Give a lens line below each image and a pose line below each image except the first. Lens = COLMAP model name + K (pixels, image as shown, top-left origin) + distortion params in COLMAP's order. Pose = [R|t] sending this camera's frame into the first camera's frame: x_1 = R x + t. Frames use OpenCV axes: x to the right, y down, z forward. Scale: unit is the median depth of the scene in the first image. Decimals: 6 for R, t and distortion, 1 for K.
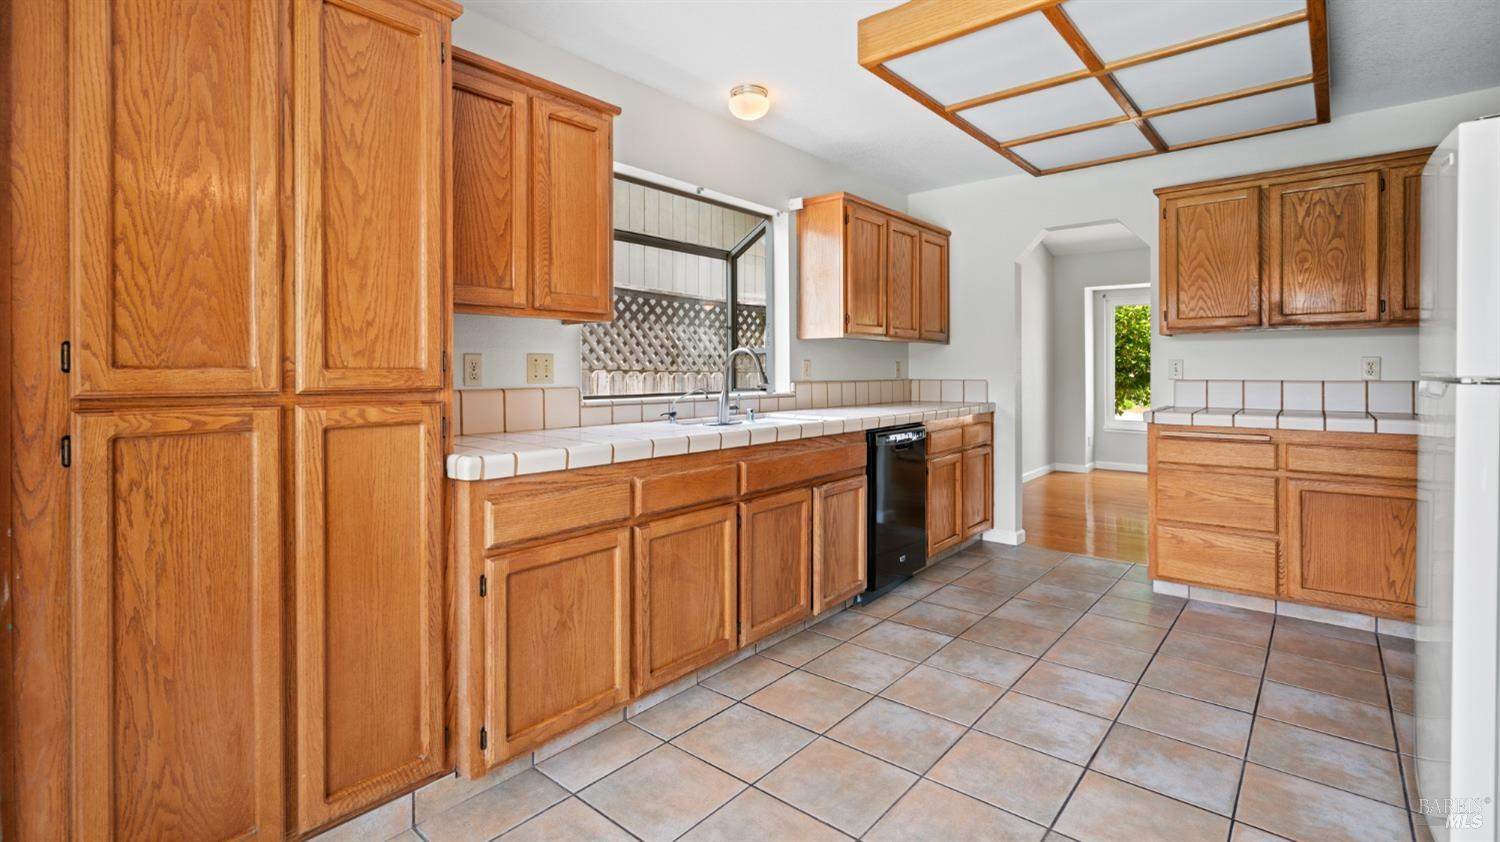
lens RADIAL K [[673.4, 0, 745.1], [0, 673.4, 374.1], [0, 0, 1]] dist [-0.000506, 0.001924]
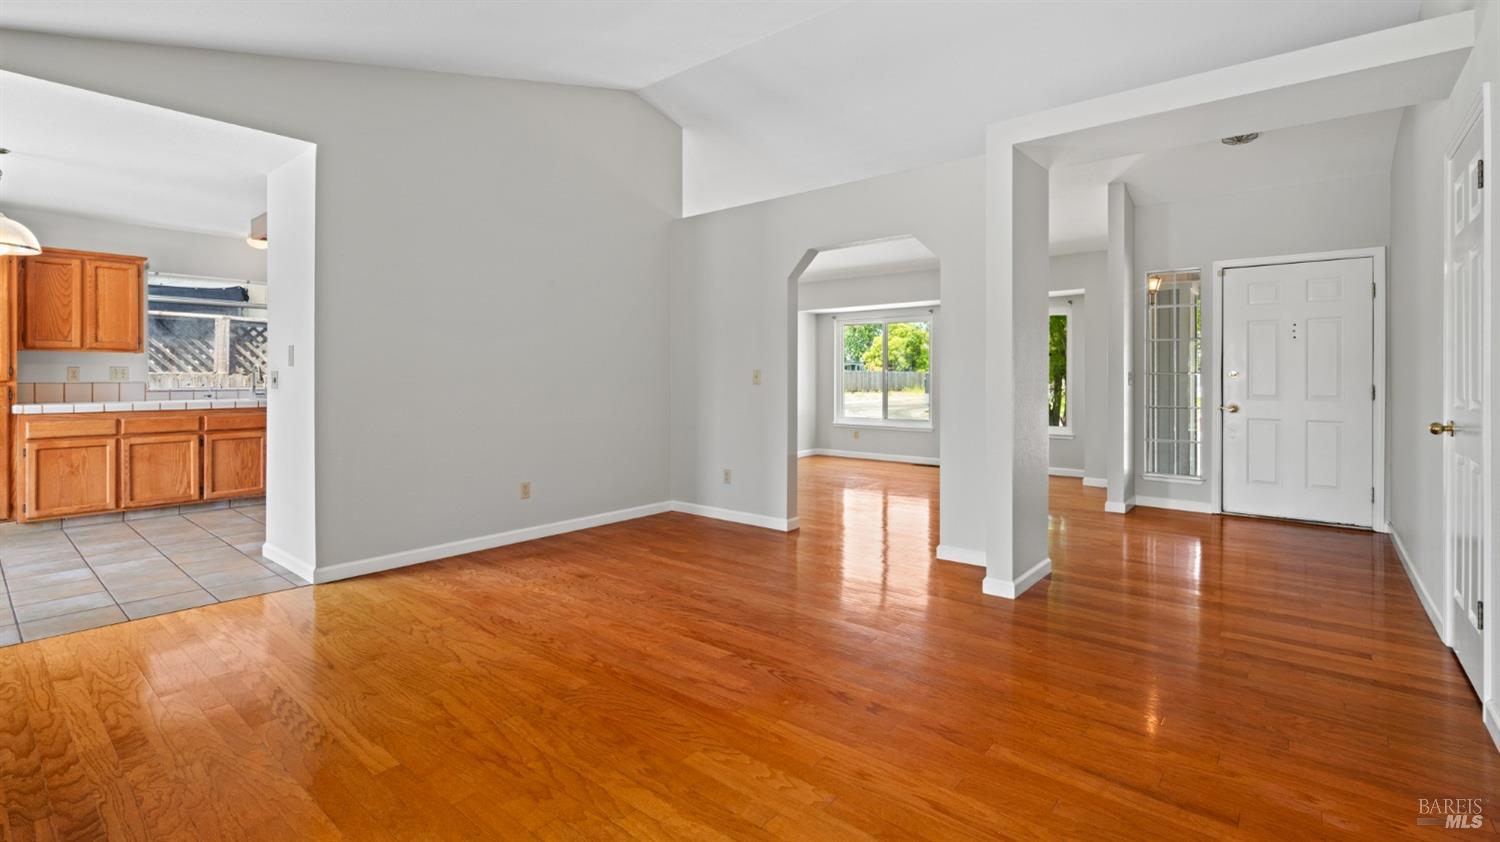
lens RADIAL K [[673.4, 0, 735.0], [0, 673.4, 373.7], [0, 0, 1]] dist [-0.000506, 0.001924]
pose [[0.999933, 0.003454, 0.011060, 2.047710], [-0.003418, 0.999989, -0.003227, -0.008361], [-0.011071, 0.003189, 0.999934, -1.480002]]
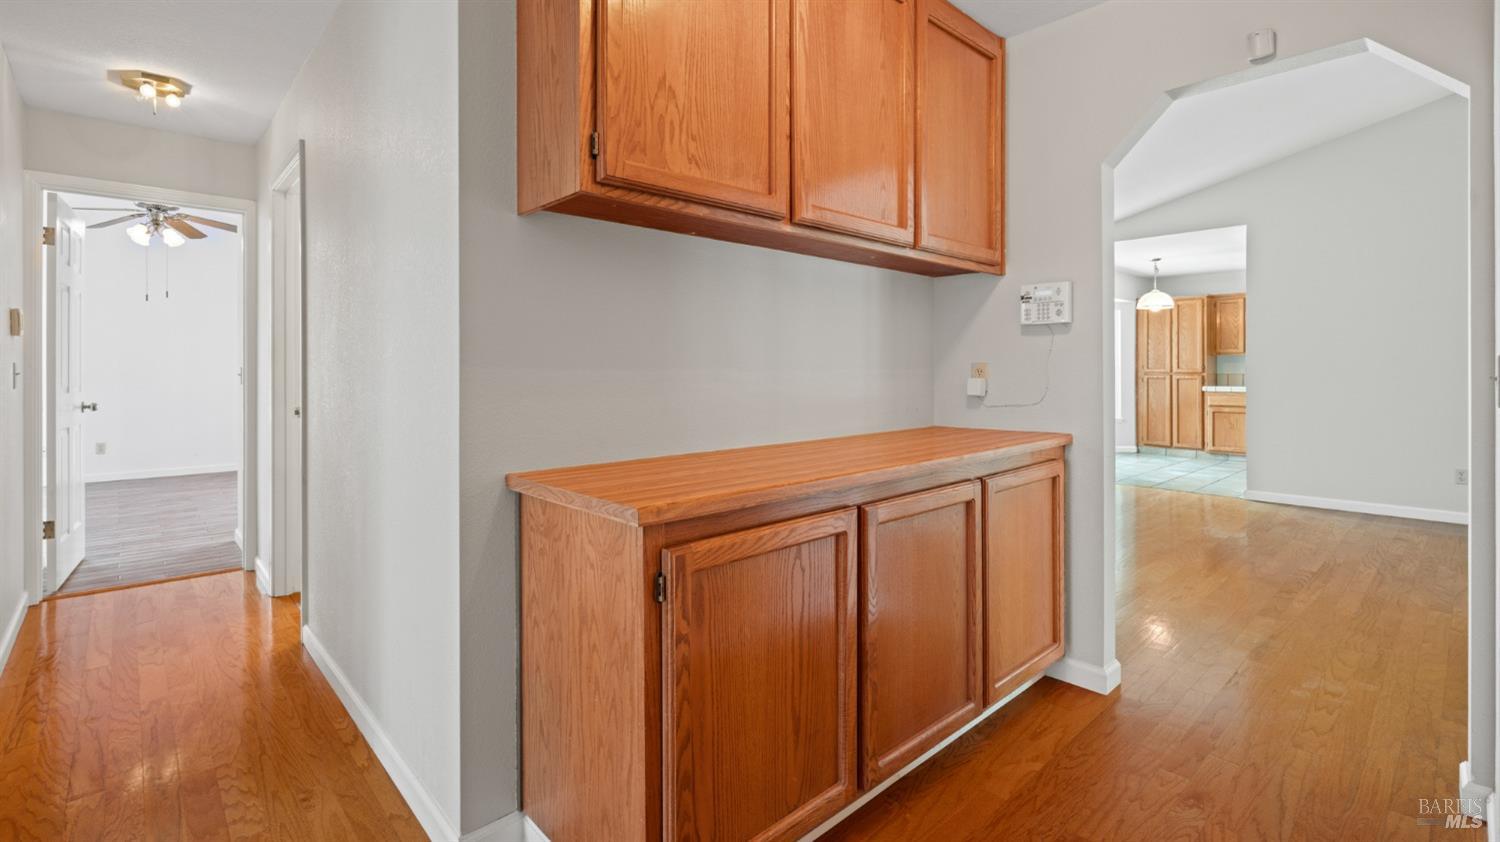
lens RADIAL K [[673.4, 0, 742.0], [0, 673.4, 367.1], [0, 0, 1]] dist [-0.000506, 0.001924]
pose [[-0.119854, -0.001274, -0.992791, 4.023612], [0.004134, 0.999990, -0.001782, -0.020816], [0.992783, -0.004317, -0.119848, -1.466039]]
